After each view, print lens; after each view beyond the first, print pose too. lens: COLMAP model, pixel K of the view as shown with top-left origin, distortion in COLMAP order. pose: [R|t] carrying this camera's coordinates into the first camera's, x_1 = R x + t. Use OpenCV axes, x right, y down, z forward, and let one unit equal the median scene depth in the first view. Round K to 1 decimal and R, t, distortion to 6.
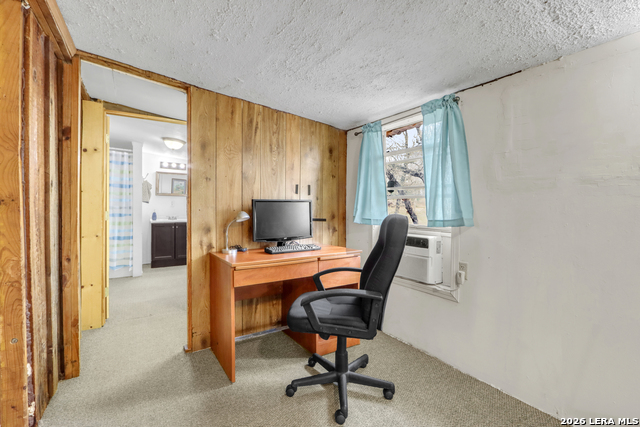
lens RADIAL K [[309.9, 0, 321.7], [0, 309.9, 211.0], [0, 0, 1]] dist [-0.006780, -0.001209]
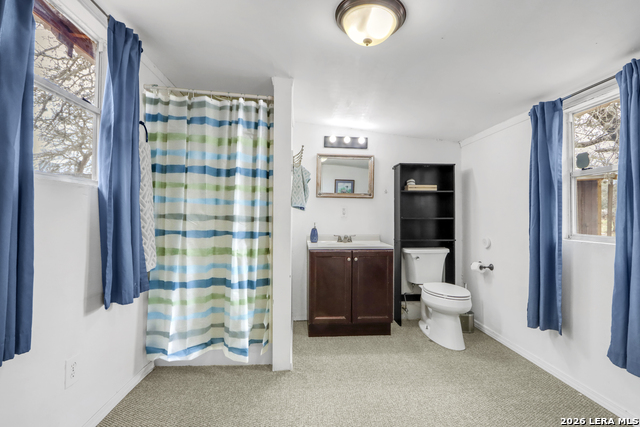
lens RADIAL K [[309.9, 0, 320.3], [0, 309.9, 215.4], [0, 0, 1]] dist [-0.006780, -0.001209]
pose [[0.892695, -0.008491, -0.450581, -0.332404], [-0.005547, 0.999540, -0.029825, -0.001970], [0.450627, 0.029124, 0.892237, 0.602945]]
